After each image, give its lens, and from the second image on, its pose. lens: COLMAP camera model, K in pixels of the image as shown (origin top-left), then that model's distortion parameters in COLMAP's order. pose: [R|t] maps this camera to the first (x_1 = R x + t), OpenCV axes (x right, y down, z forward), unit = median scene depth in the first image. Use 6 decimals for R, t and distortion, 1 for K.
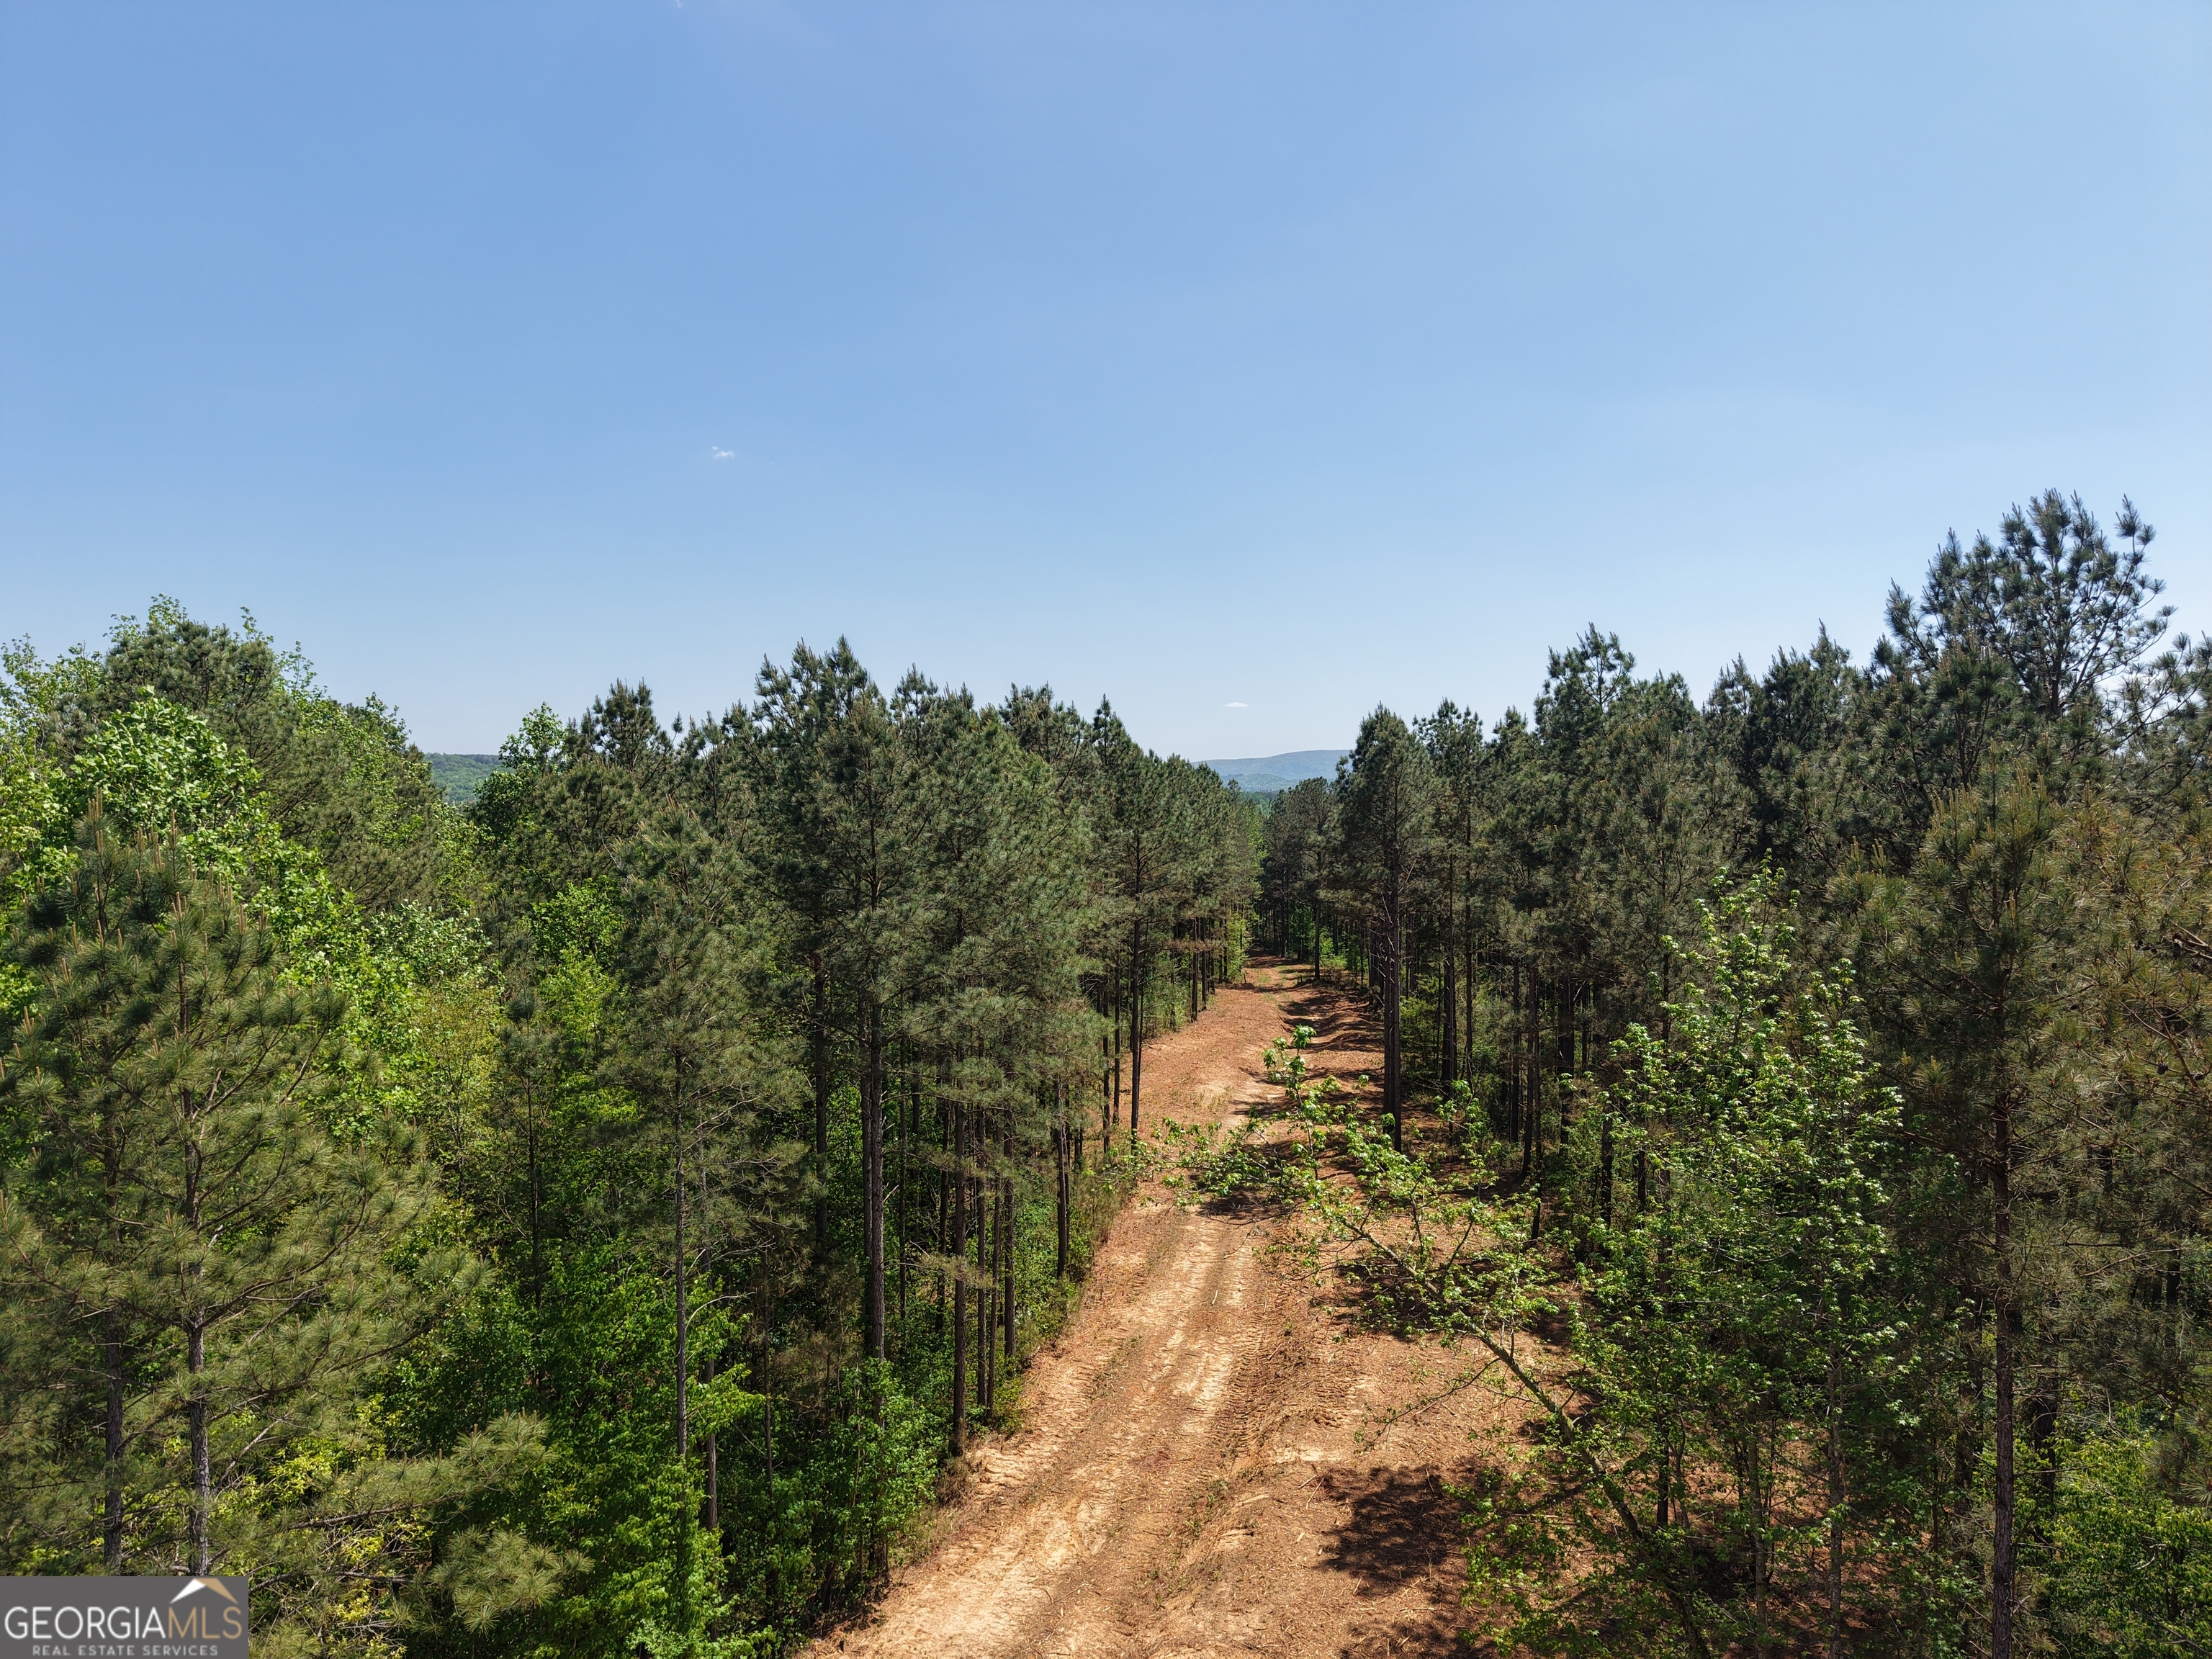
lens RADIAL K [[1490.3, 0, 1108.0], [0, 1490.3, 821.8], [0, 0, 1]] dist [0.050322, -0.064167]
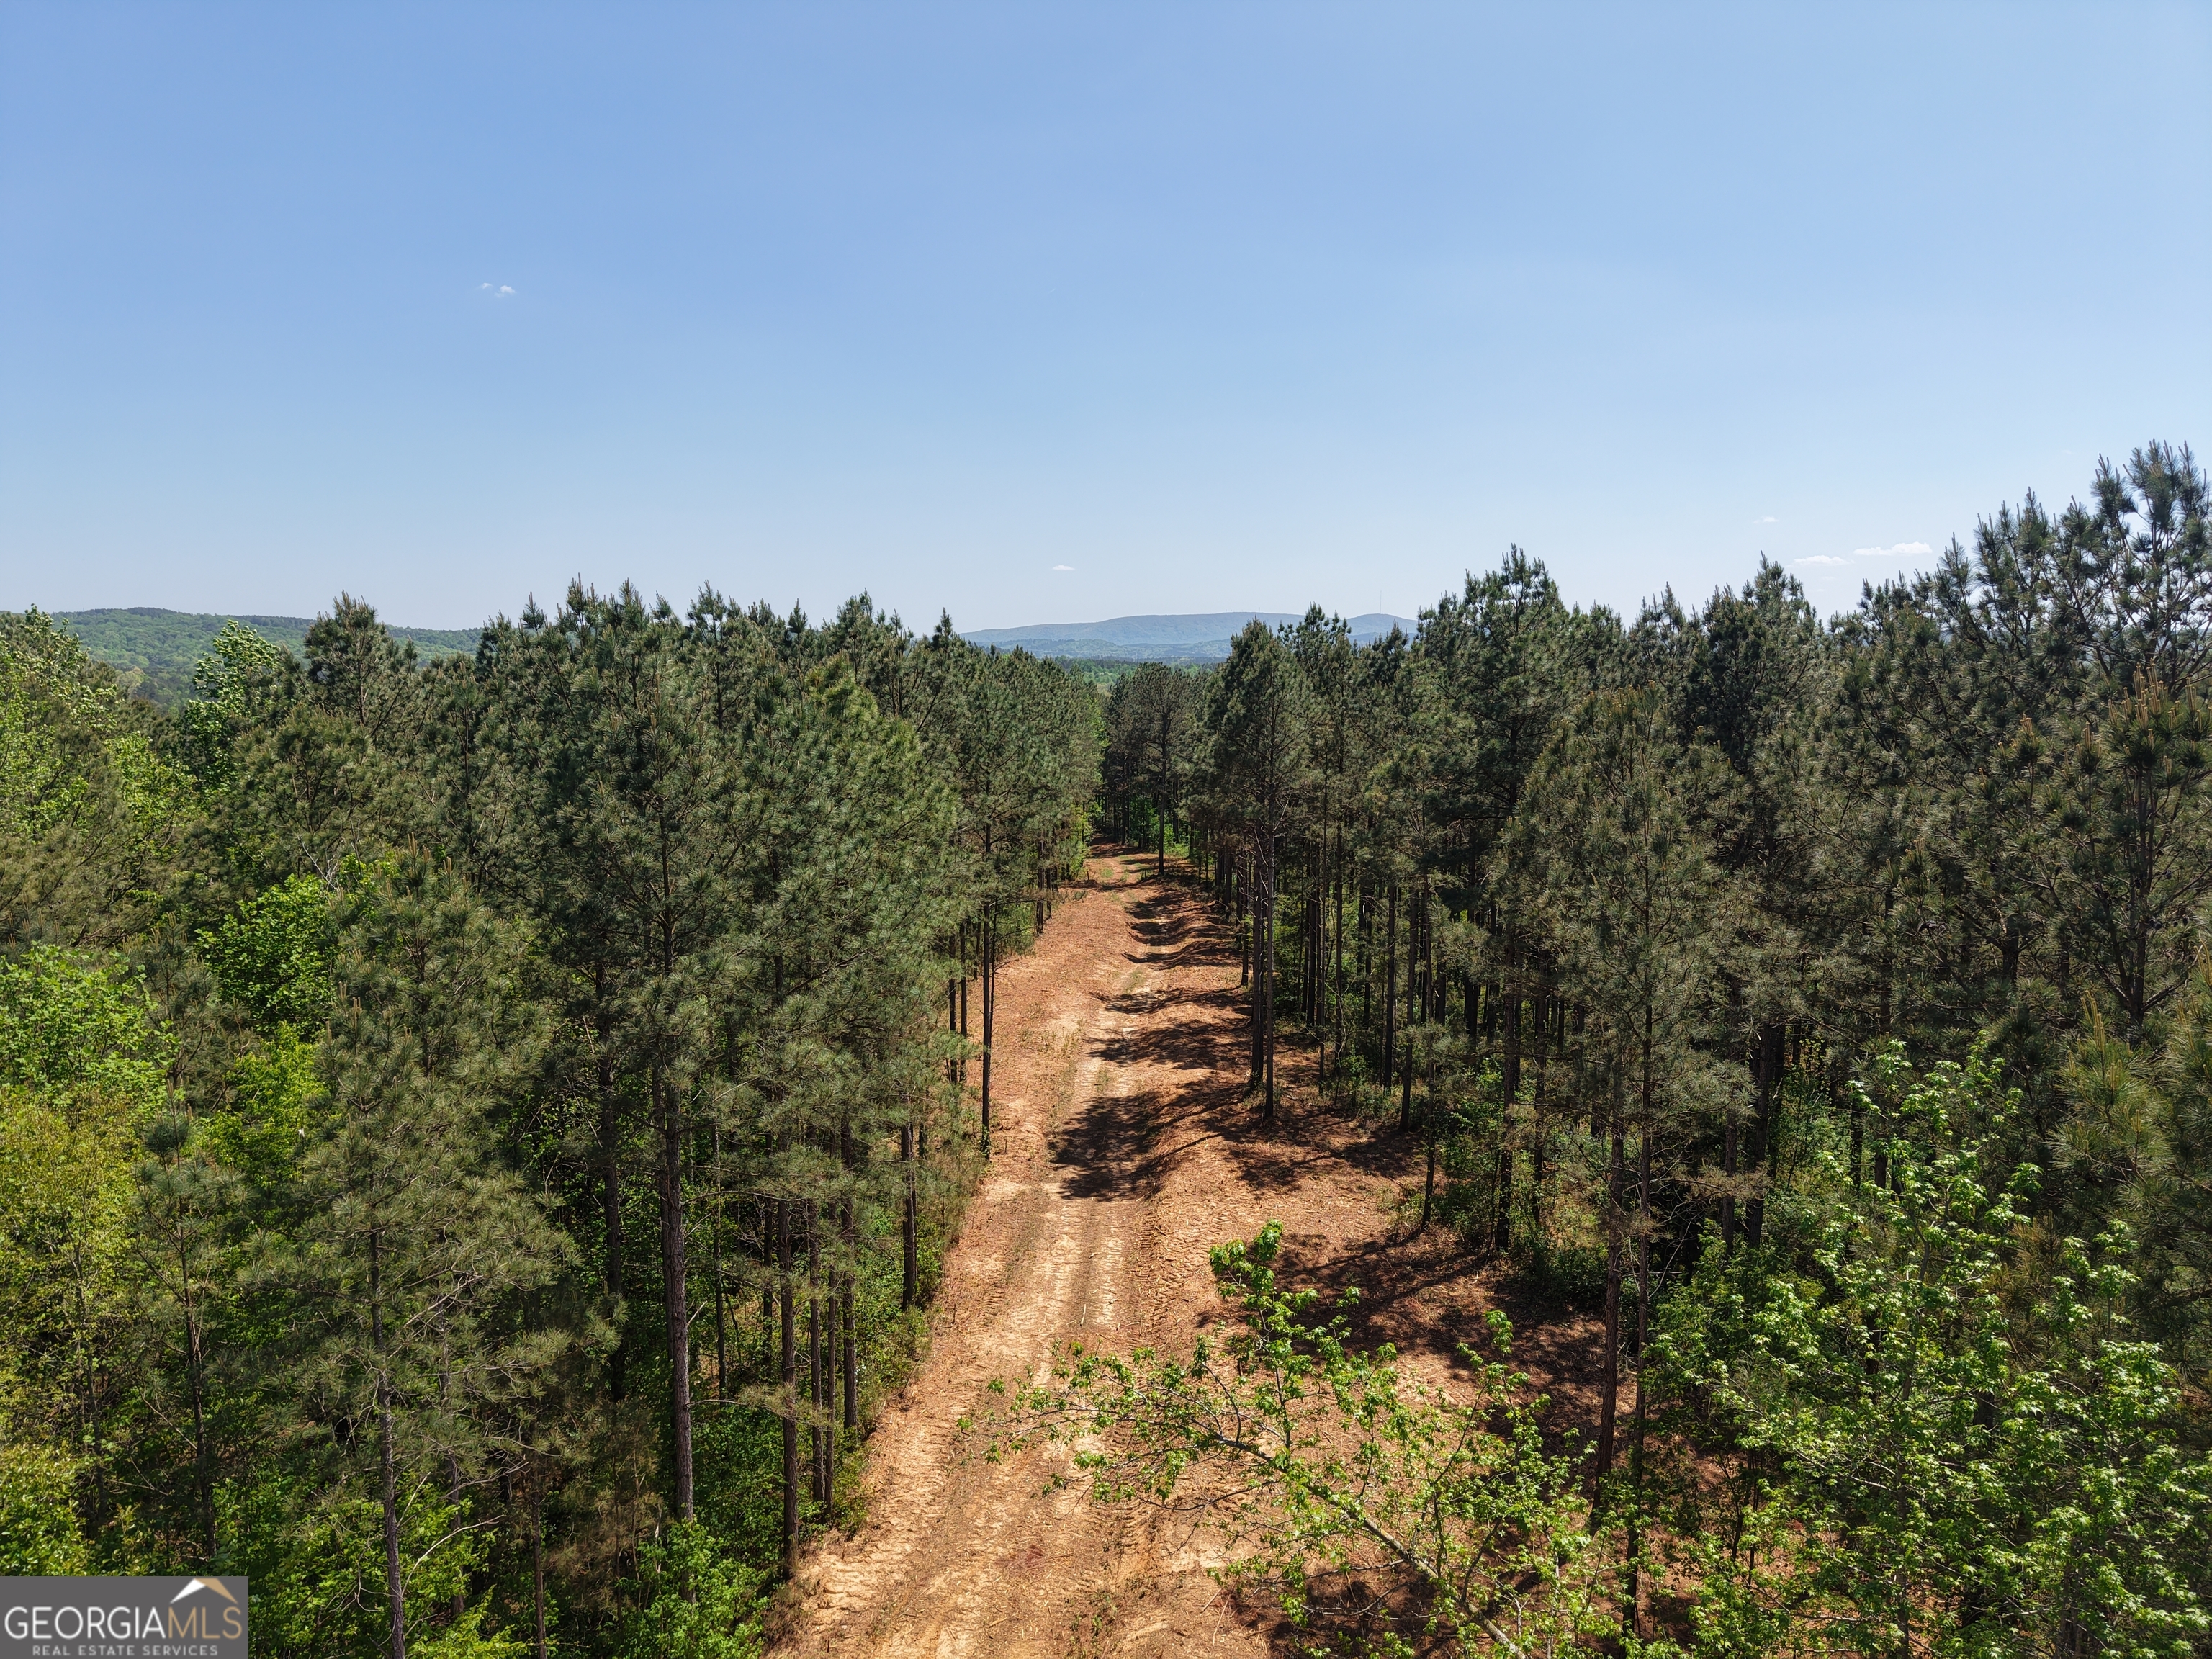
lens RADIAL K [[1490.3, 0, 1108.0], [0, 1490.3, 821.8], [0, 0, 1]] dist [0.050322, -0.064167]
pose [[0.993595, -0.014055, 0.112123, -0.009426], [0.003902, 0.995910, 0.090265, -0.051709], [-0.112934, -0.089250, 0.989586, 0.142785]]
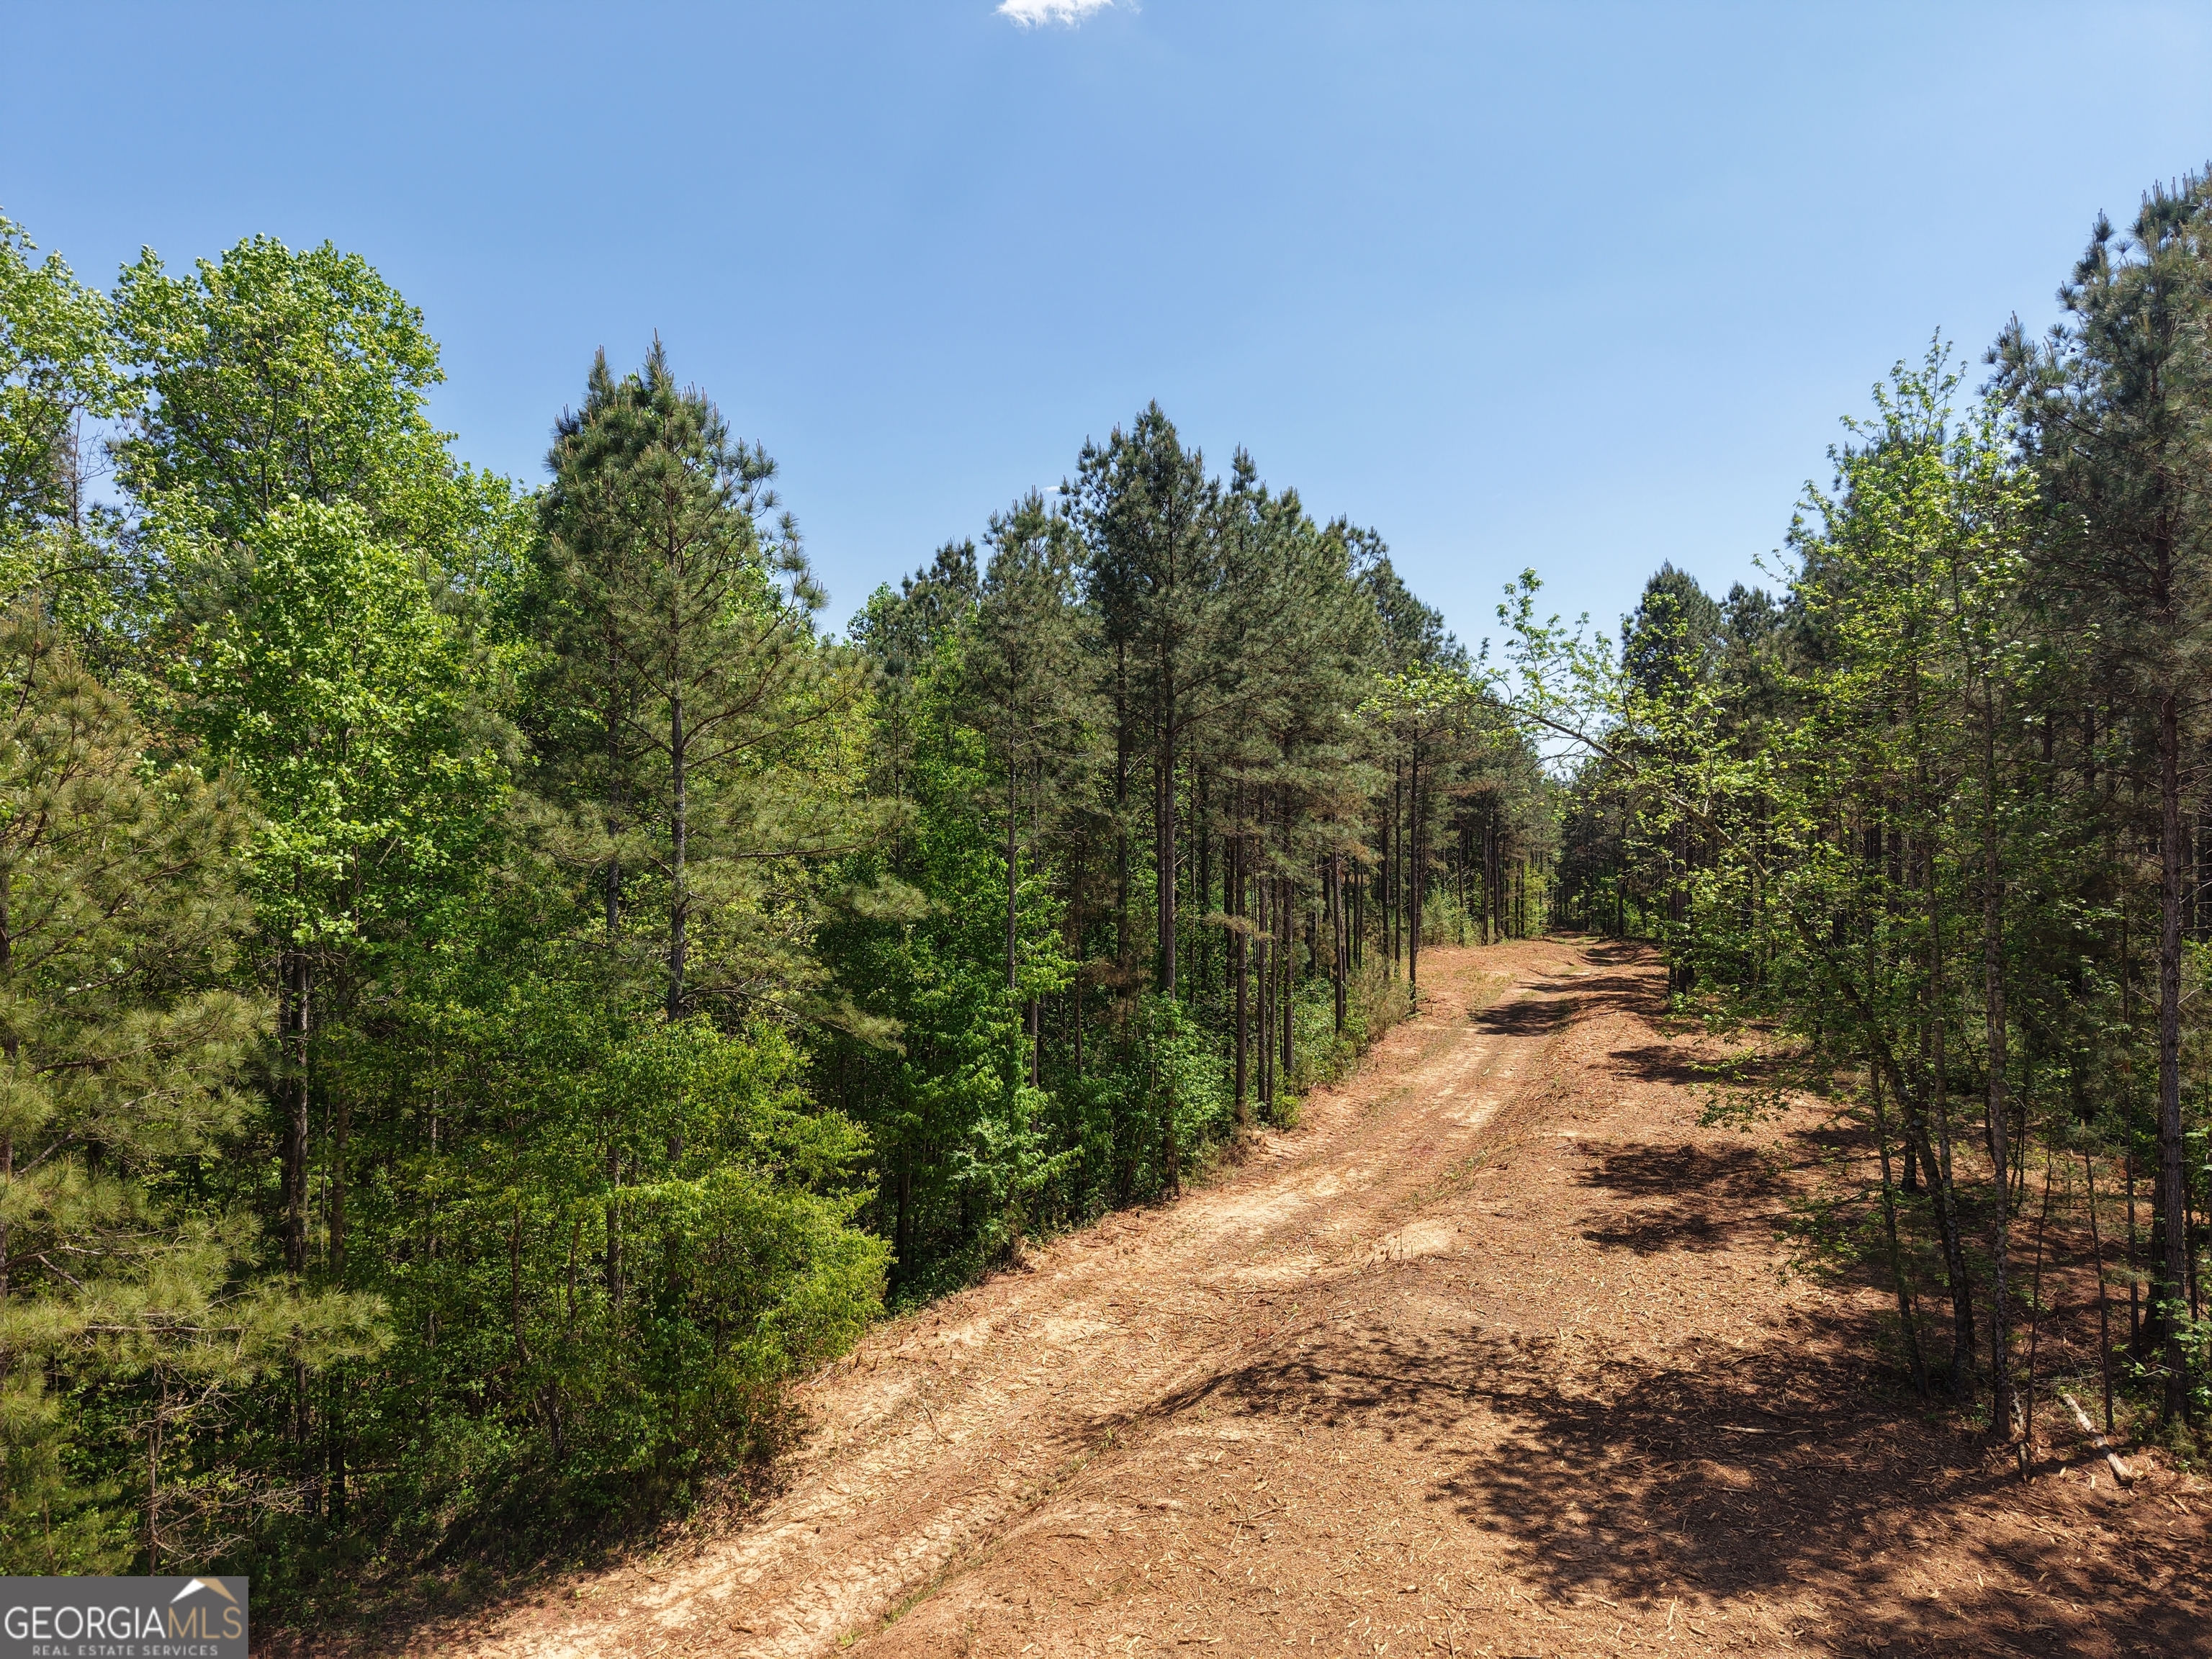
lens RADIAL K [[1490.3, 0, 1108.0], [0, 1490.3, 821.8], [0, 0, 1]] dist [0.050322, -0.064167]
pose [[0.980546, 0.005006, -0.196225, 0.015770], [-0.007417, 0.999906, -0.011553, 0.151906], [0.196149, 0.012783, 0.980491, -0.087962]]
